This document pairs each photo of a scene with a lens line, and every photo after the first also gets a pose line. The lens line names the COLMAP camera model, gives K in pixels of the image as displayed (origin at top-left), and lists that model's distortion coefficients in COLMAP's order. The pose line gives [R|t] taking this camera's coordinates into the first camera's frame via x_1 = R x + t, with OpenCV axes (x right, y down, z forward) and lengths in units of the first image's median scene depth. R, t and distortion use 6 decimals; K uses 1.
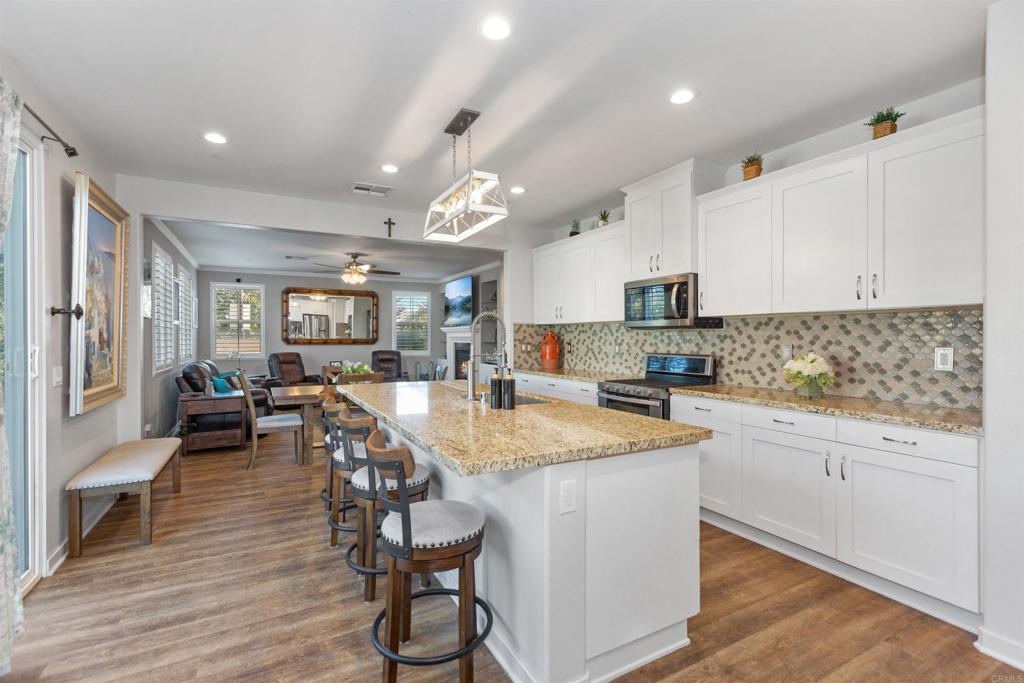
lens RADIAL K [[467.5, 0, 518.4], [0, 467.5, 339.3], [0, 0, 1]] dist [-0.000721, -0.000208]
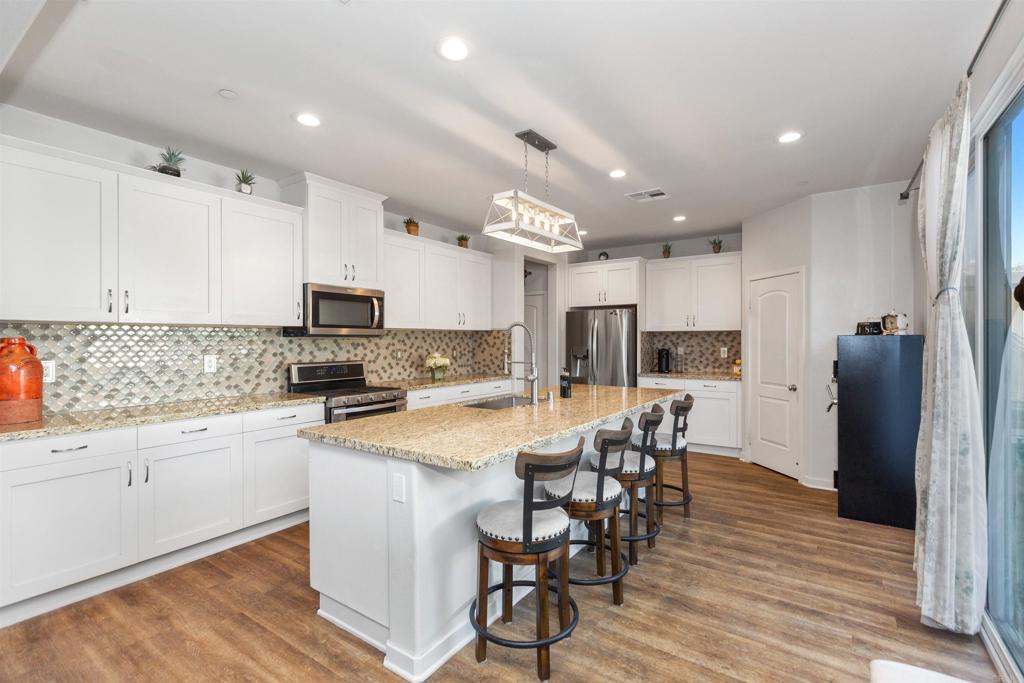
lens RADIAL K [[467.5, 0, 518.4], [0, 467.5, 339.3], [0, 0, 1]] dist [-0.000721, -0.000208]
pose [[-0.452192, 0.004326, 0.891910, -0.849252], [0.009323, 0.999957, -0.000123, -0.015353], [-0.891872, 0.008260, -0.452212, 1.236962]]
